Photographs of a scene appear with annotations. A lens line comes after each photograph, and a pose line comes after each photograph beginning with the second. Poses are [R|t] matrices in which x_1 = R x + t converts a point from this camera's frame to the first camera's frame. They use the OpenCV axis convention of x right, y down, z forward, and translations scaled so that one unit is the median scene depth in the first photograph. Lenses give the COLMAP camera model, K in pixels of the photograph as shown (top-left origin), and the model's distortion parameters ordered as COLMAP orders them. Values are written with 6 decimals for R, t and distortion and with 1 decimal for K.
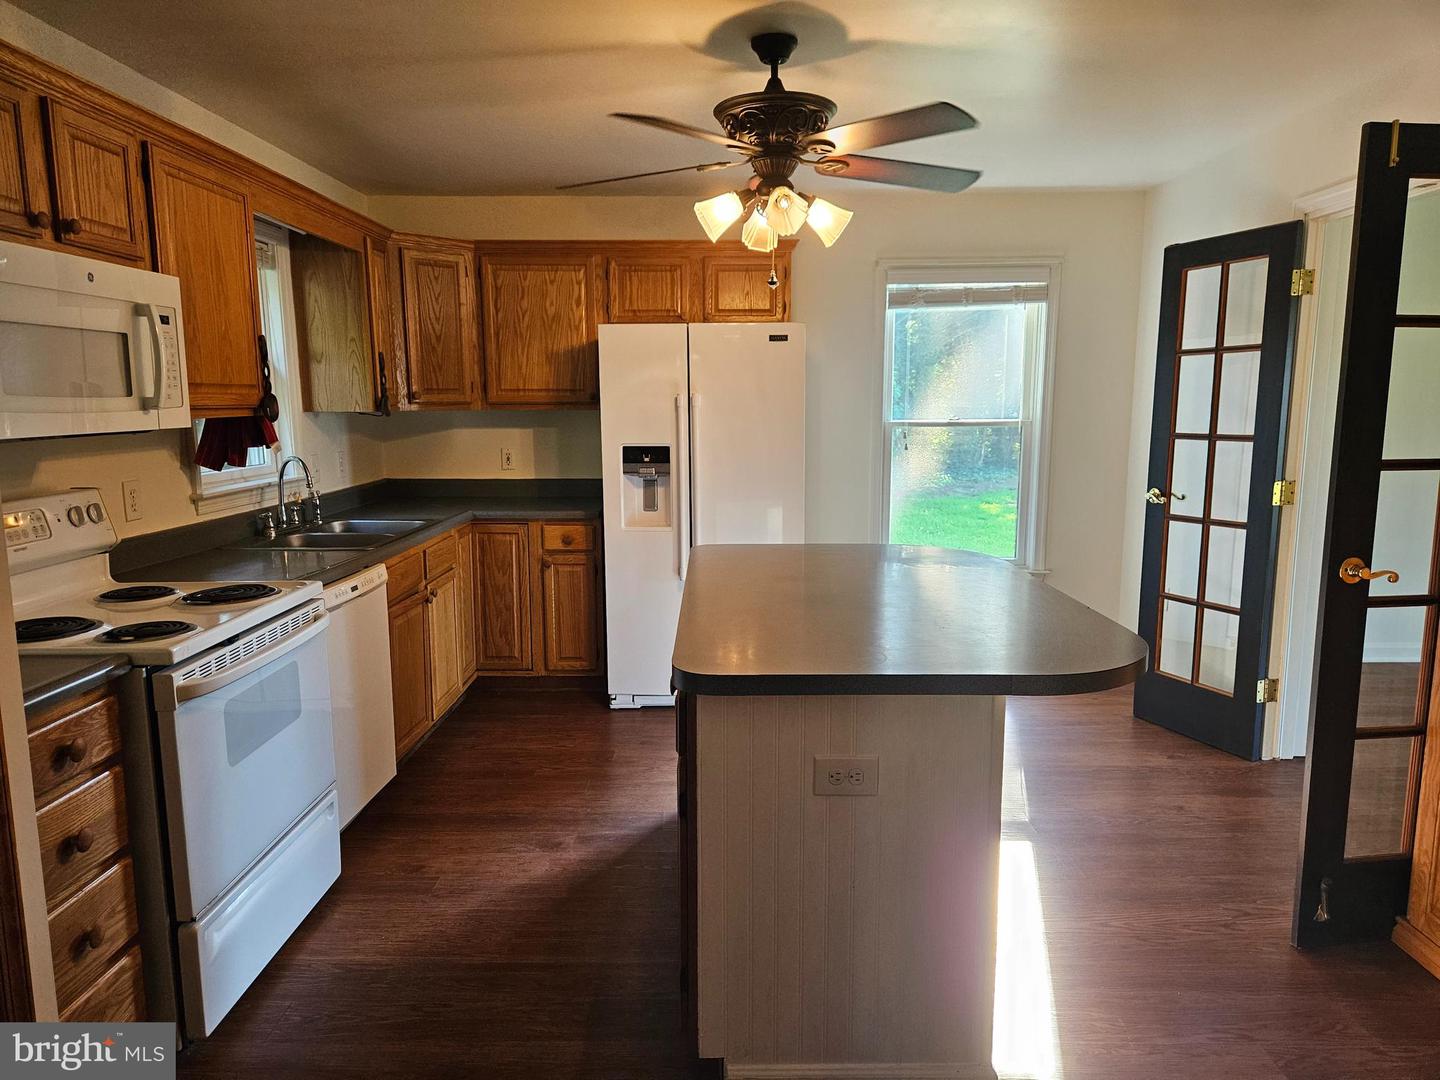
lens RADIAL K [[989.7, 0, 727.3], [0, 989.7, 543.5], [0, 0, 1]] dist [-0.007000, -0.002444]
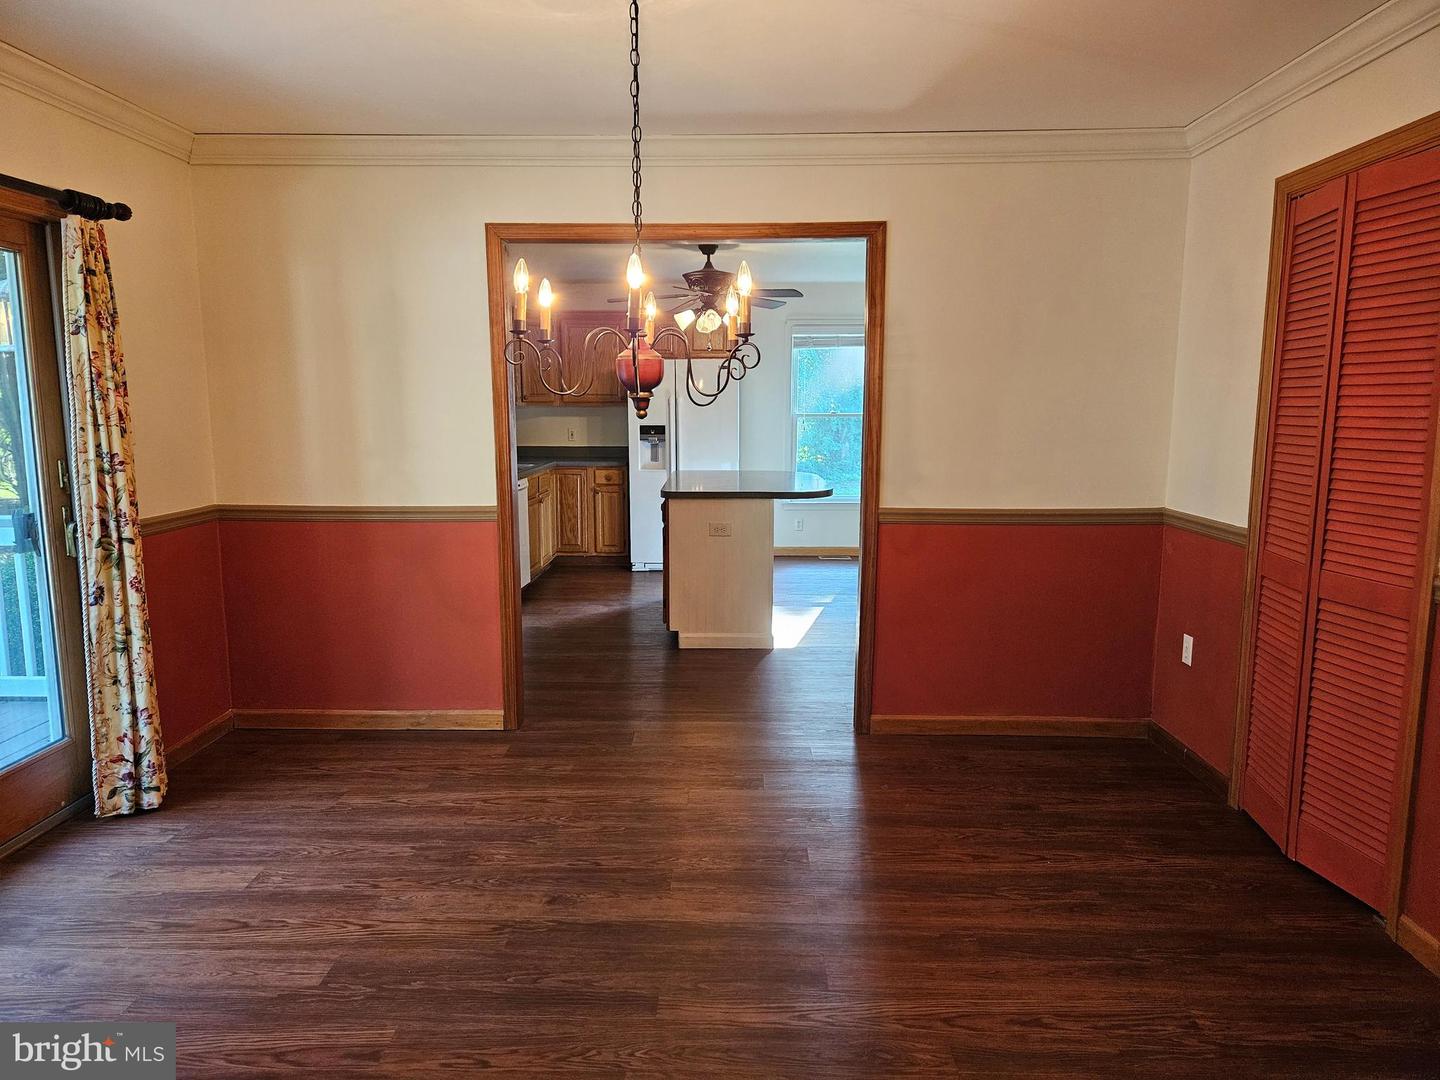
lens RADIAL K [[989.7, 0, 716.6], [0, 989.7, 540.0], [0, 0, 1]] dist [-0.007000, -0.002444]
pose [[0.999844, 0.005429, -0.016815, 0.066624], [-0.005525, 0.999969, -0.005678, 0.119921], [0.016783, 0.005770, 0.999843, -0.805874]]
